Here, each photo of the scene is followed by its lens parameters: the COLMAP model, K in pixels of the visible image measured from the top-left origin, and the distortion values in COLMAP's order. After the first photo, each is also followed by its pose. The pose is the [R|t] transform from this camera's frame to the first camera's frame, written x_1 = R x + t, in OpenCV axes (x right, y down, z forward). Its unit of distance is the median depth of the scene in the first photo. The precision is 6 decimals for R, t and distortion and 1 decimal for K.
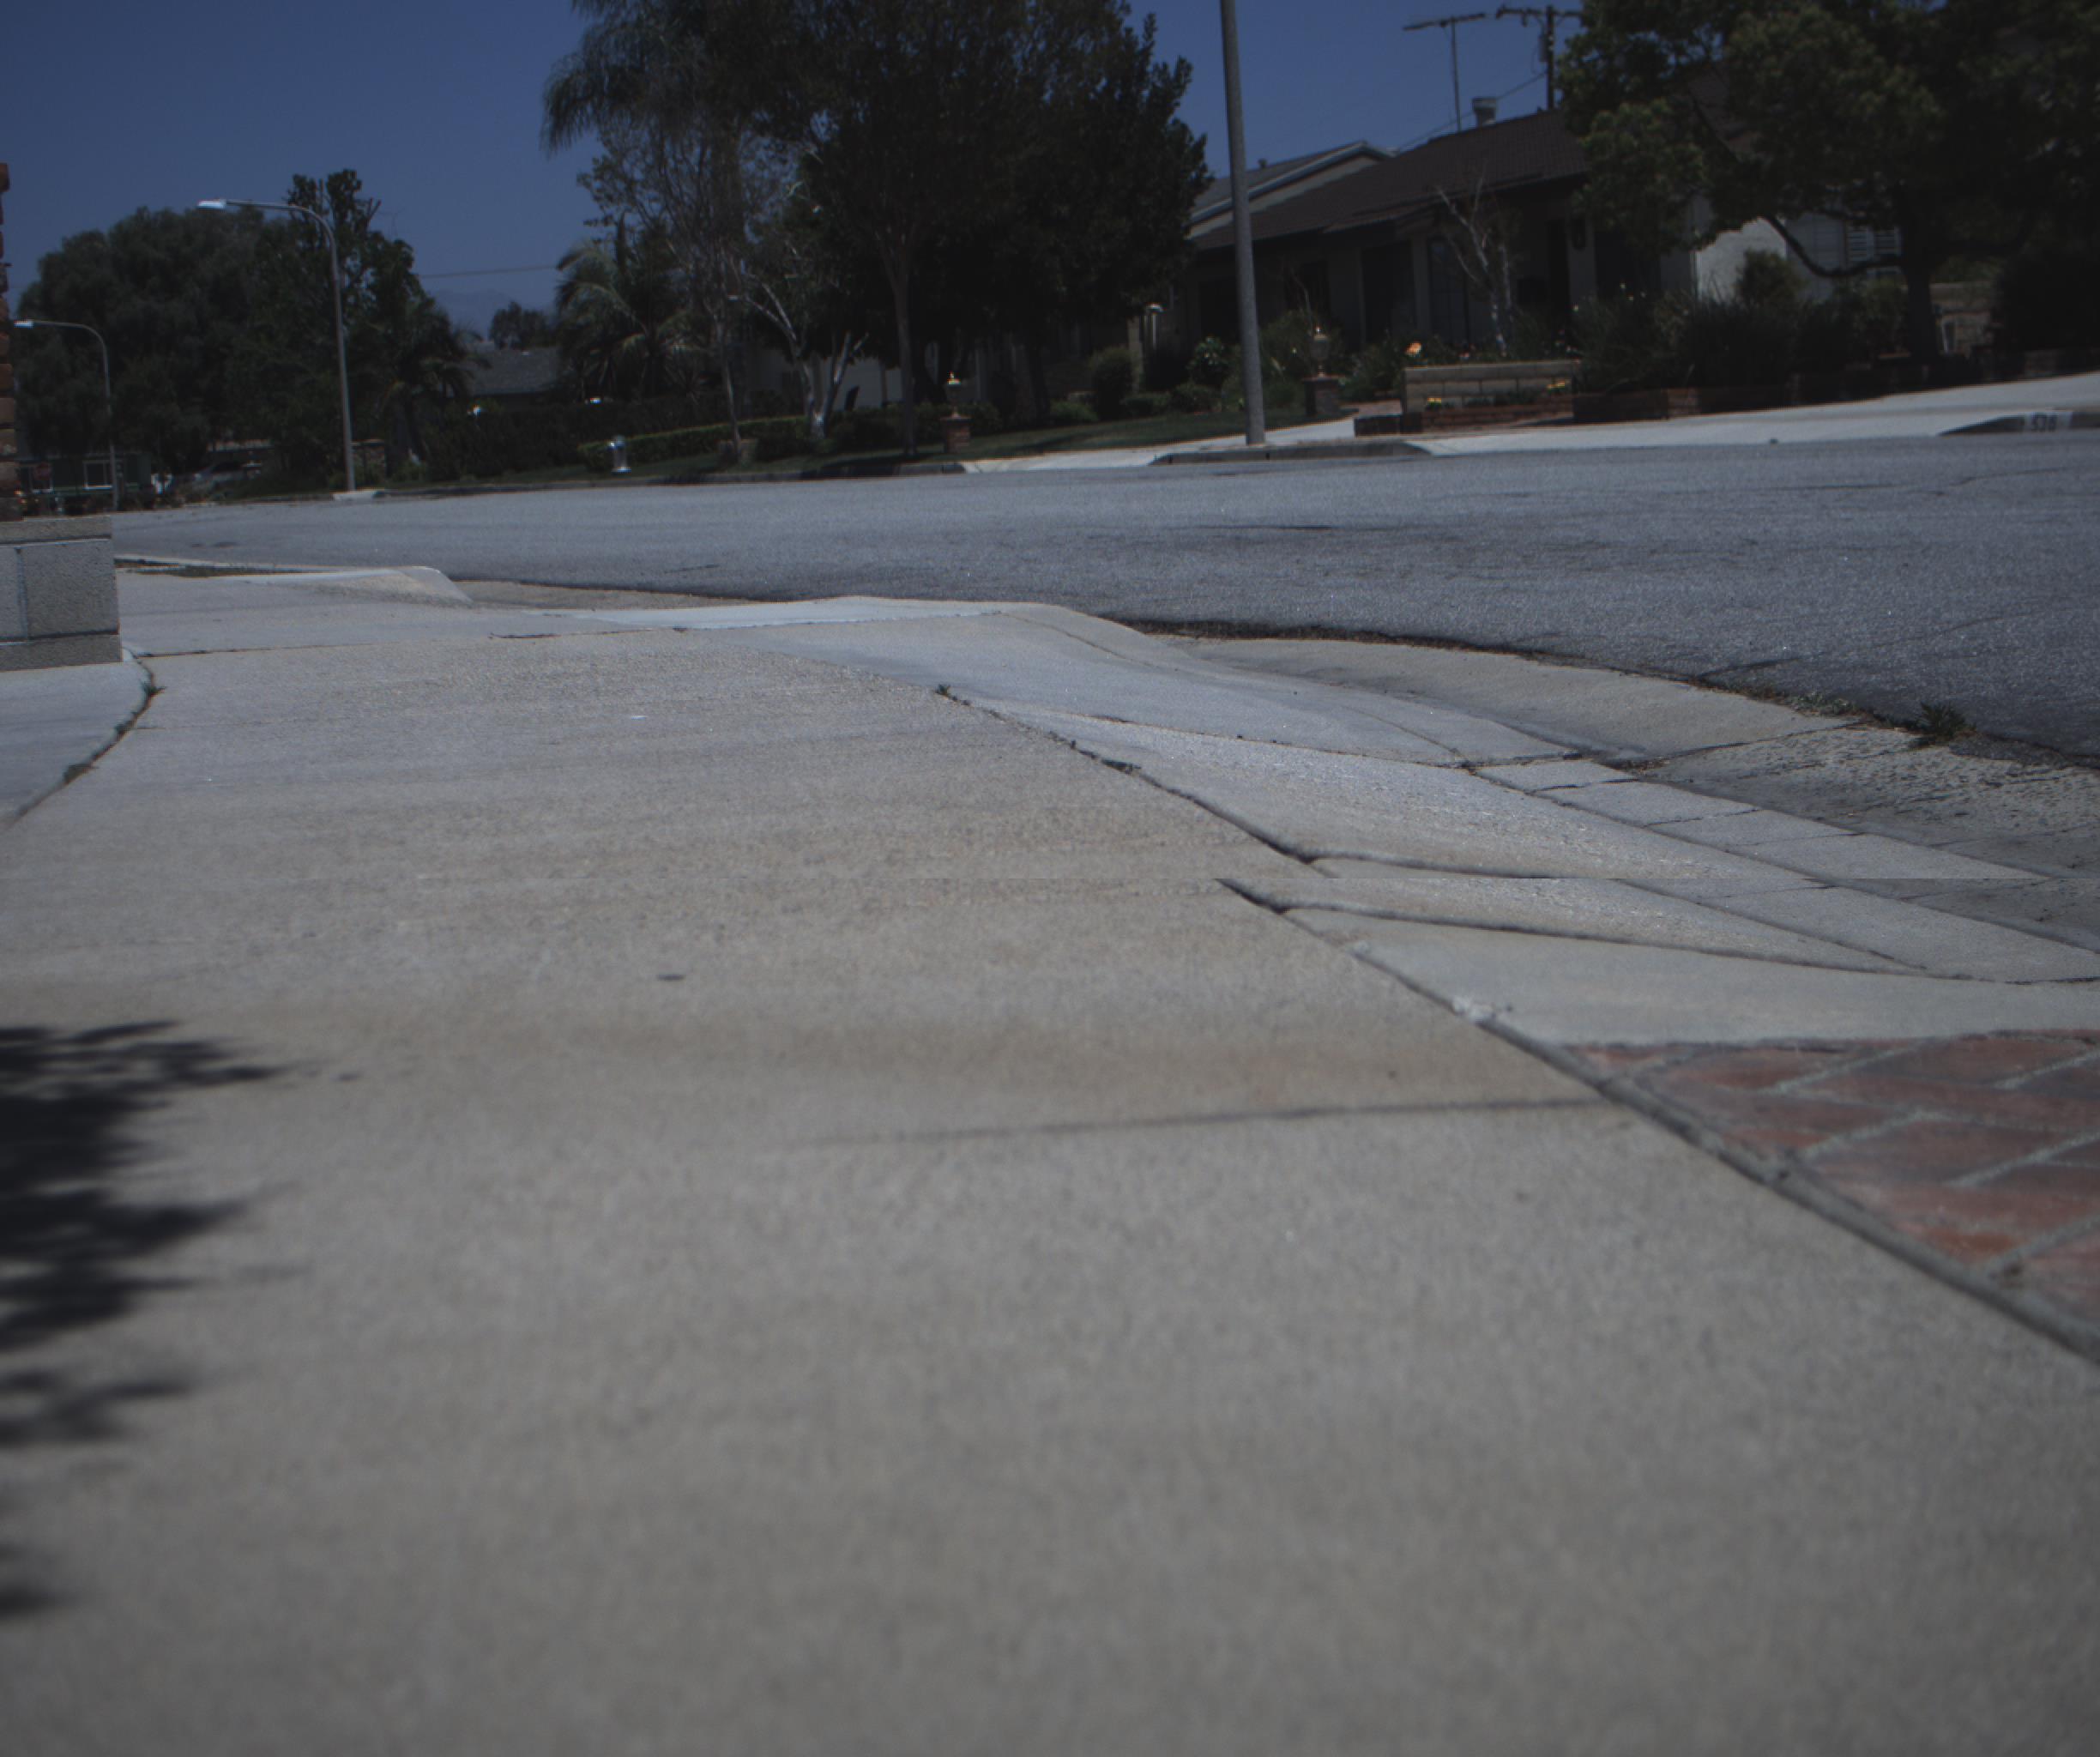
lens RADIAL K [[3931.1, 0, 1046.7], [0, 3931.1, 842.6], [0, 0, 1]] dist [-0.086853, 0.000000]
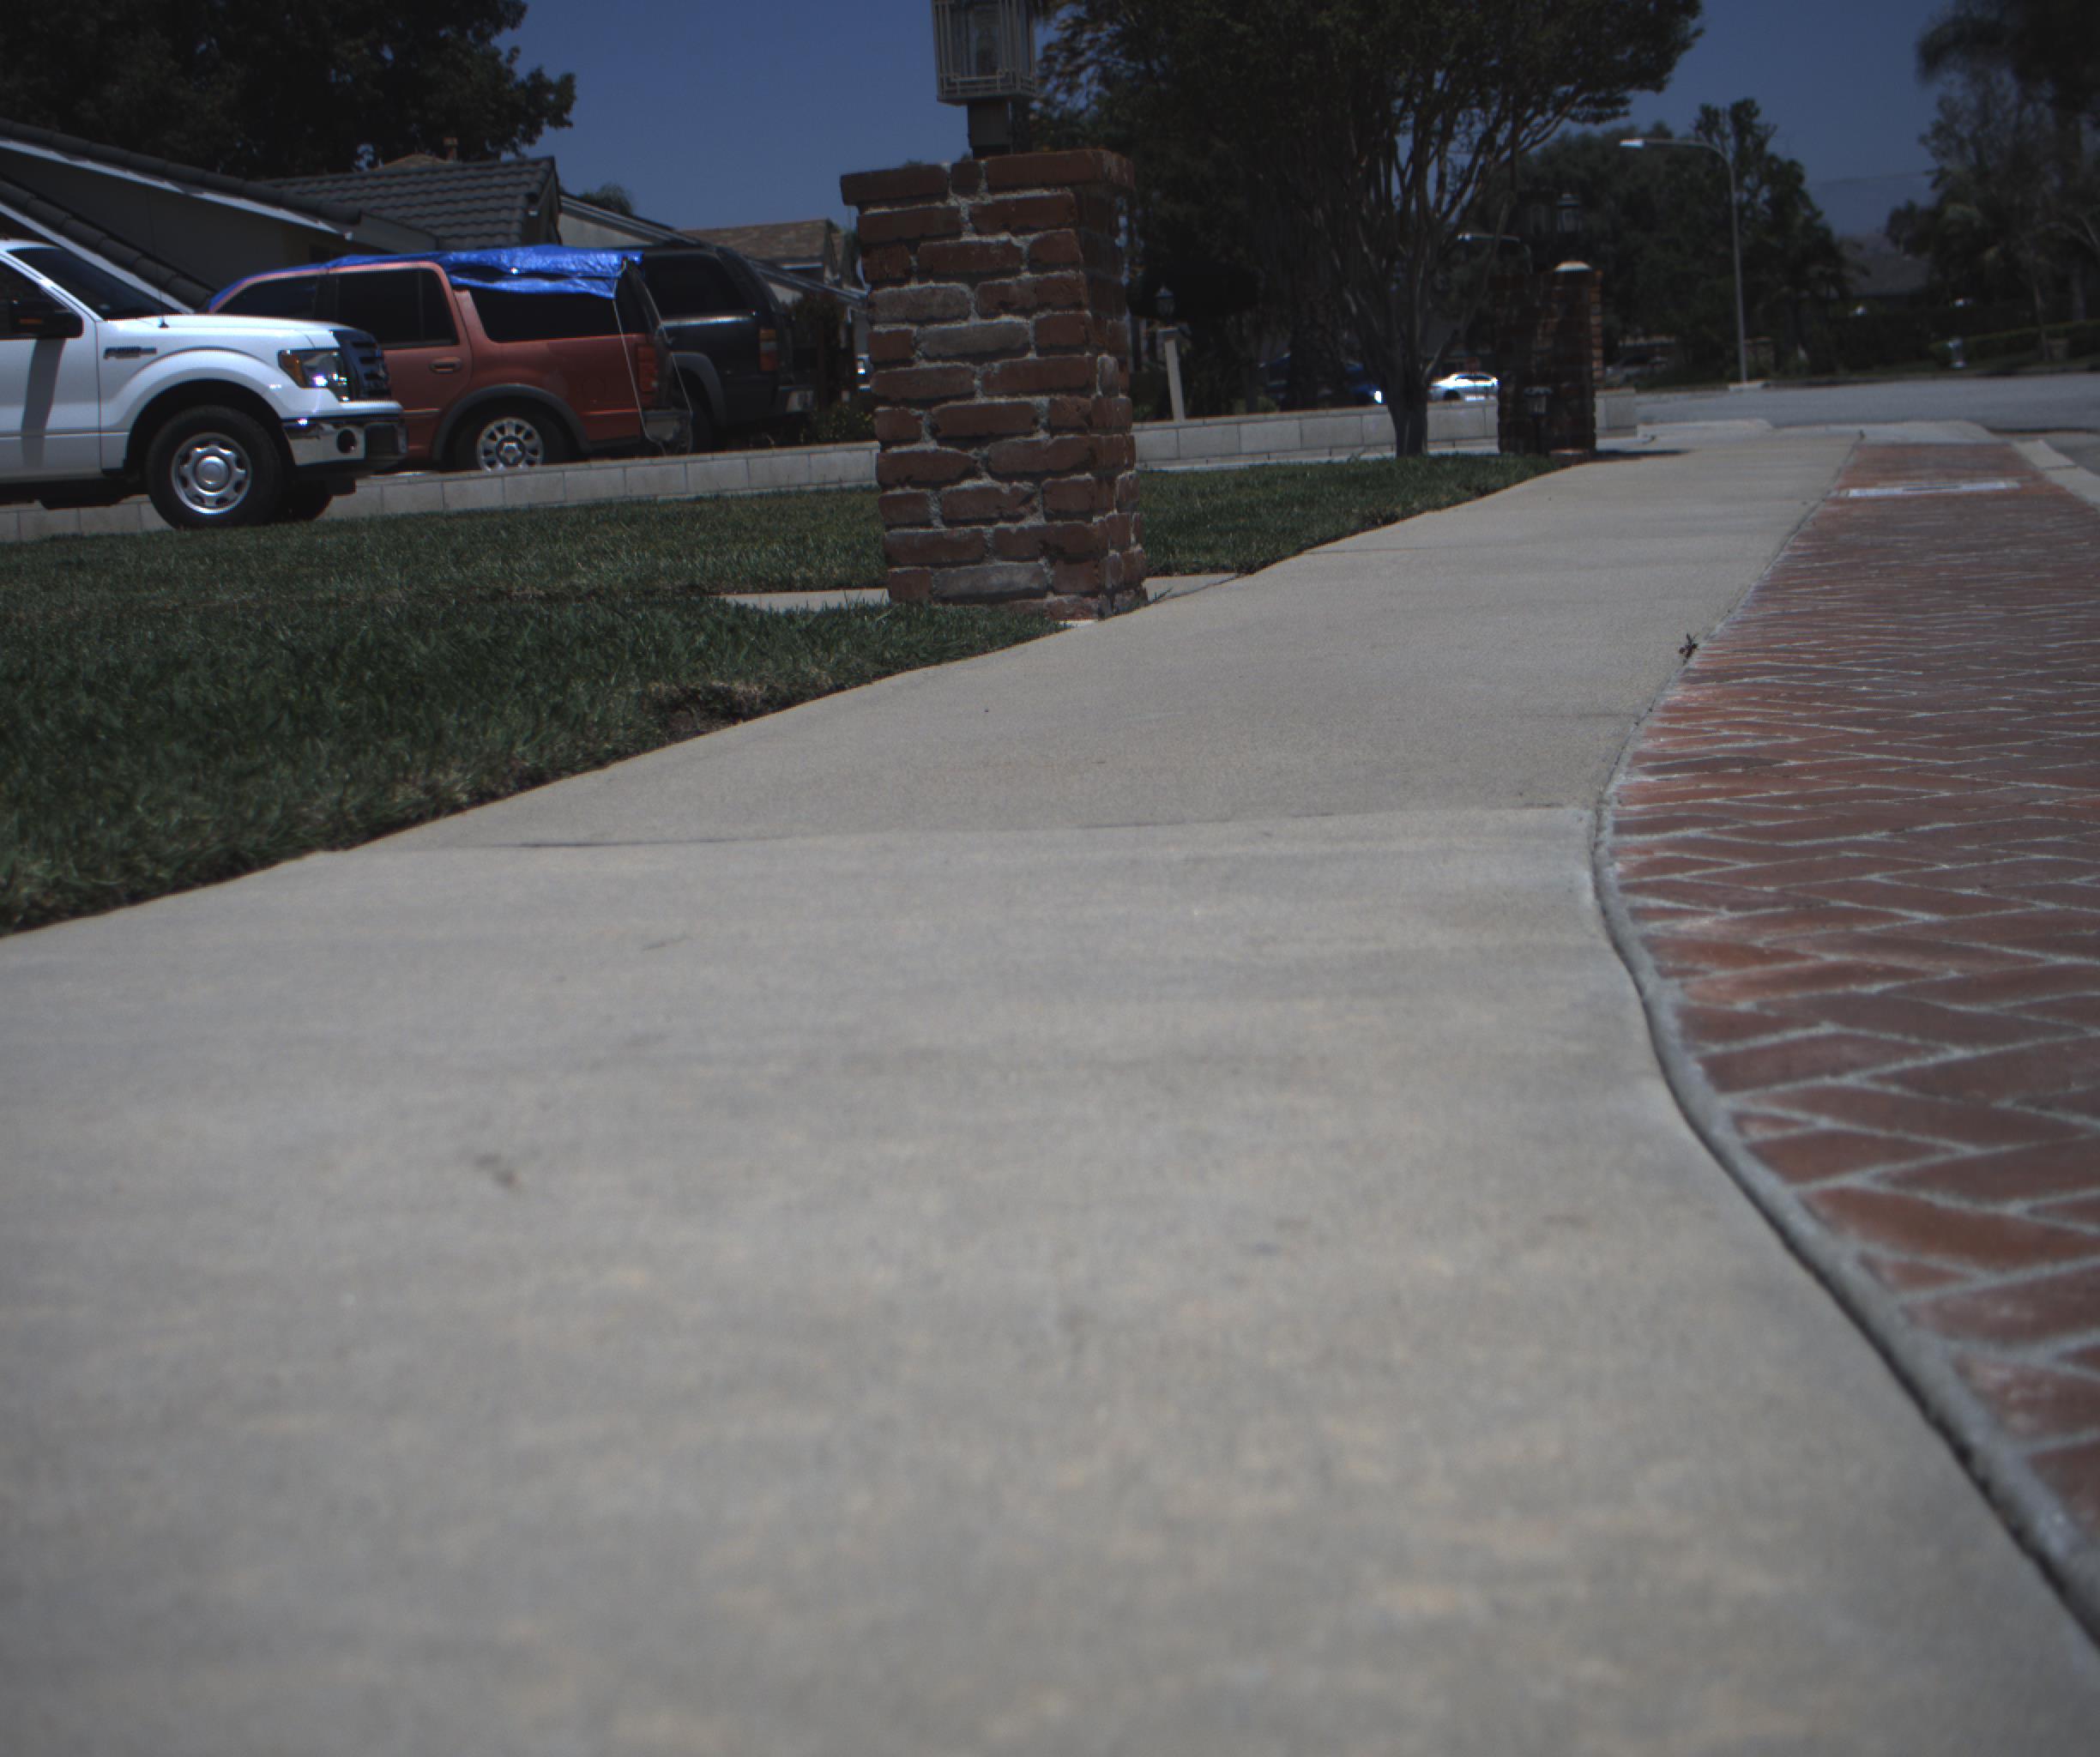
lens RADIAL K [[3931.1, 0, 1031.7], [0, 3931.1, 857.7], [0, 0, 1]] dist [-0.086853, 0.000000]
pose [[0.937365, 0.034992, -0.346586, 0.049668], [-0.024172, 0.999078, 0.035493, 0.023466], [0.347508, -0.024893, 0.937346, -0.258454]]
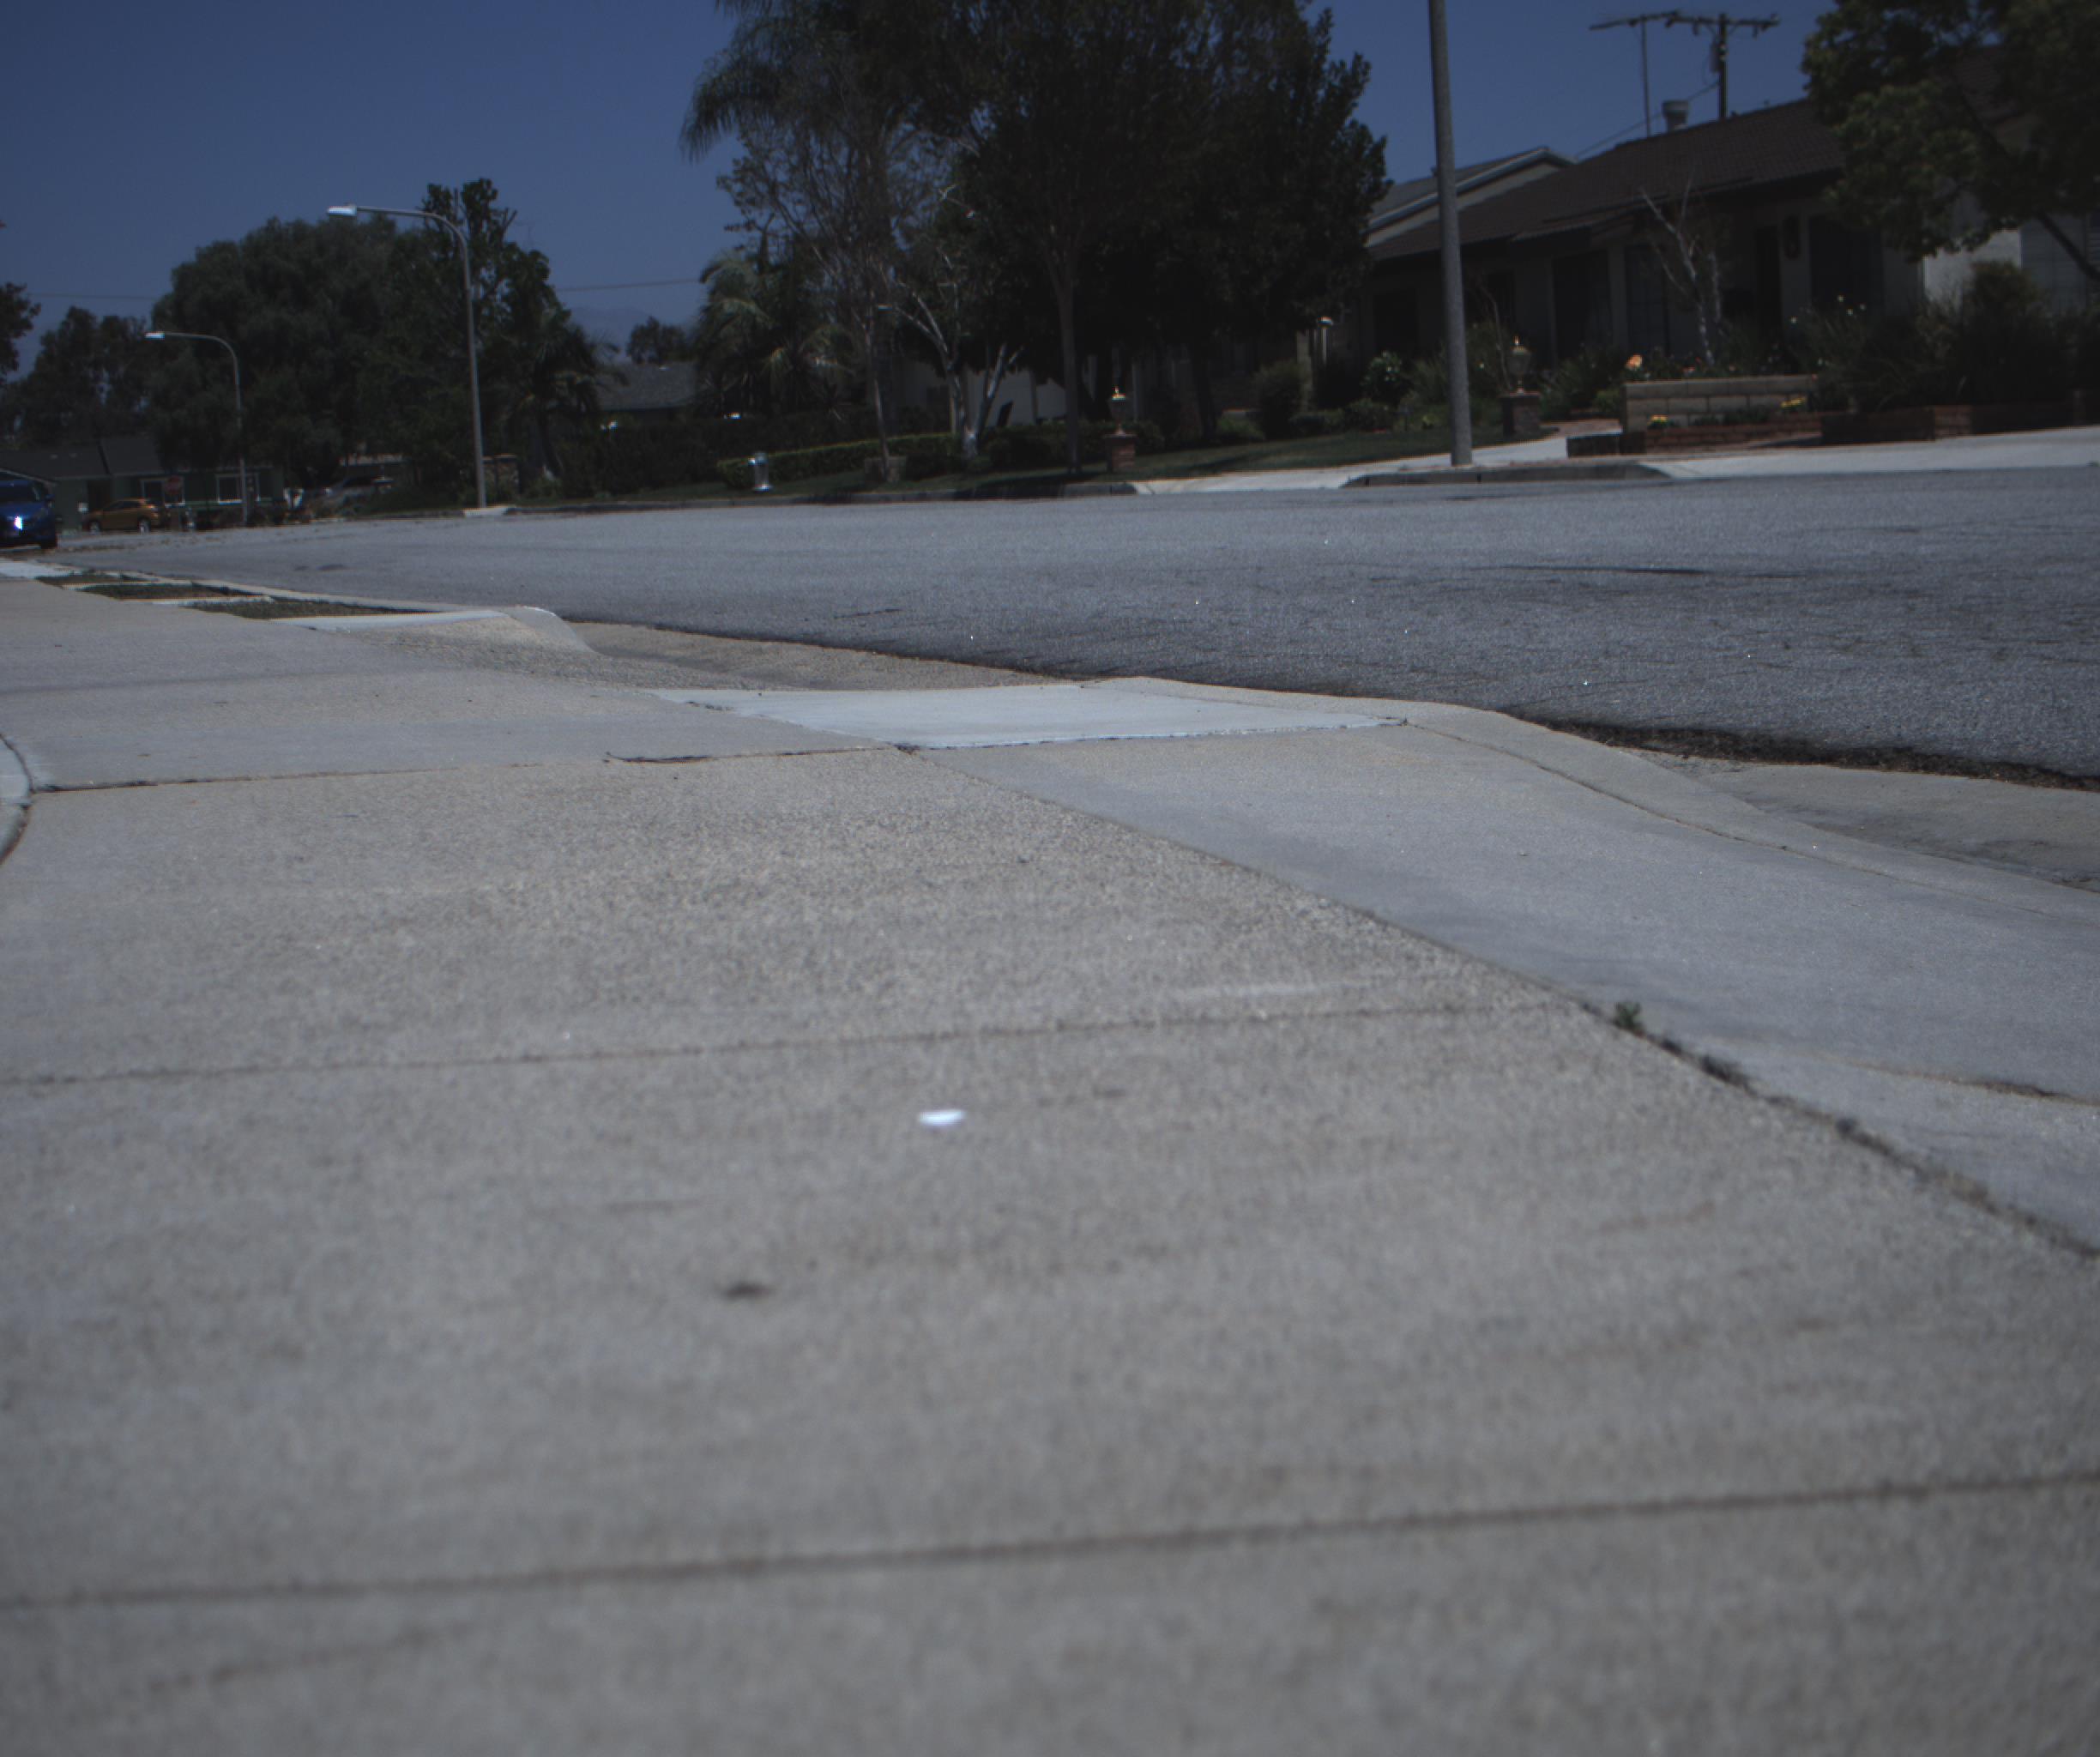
lens RADIAL K [[3931.1, 0, 1035.9], [0, 3931.1, 857.4], [0, 0, 1]] dist [-0.086853, 0.000000]
pose [[0.999300, 0.009602, -0.036162, -0.006787], [-0.009647, 0.999953, -0.001080, -0.004932], [0.036150, 0.001428, 0.999345, 0.050587]]
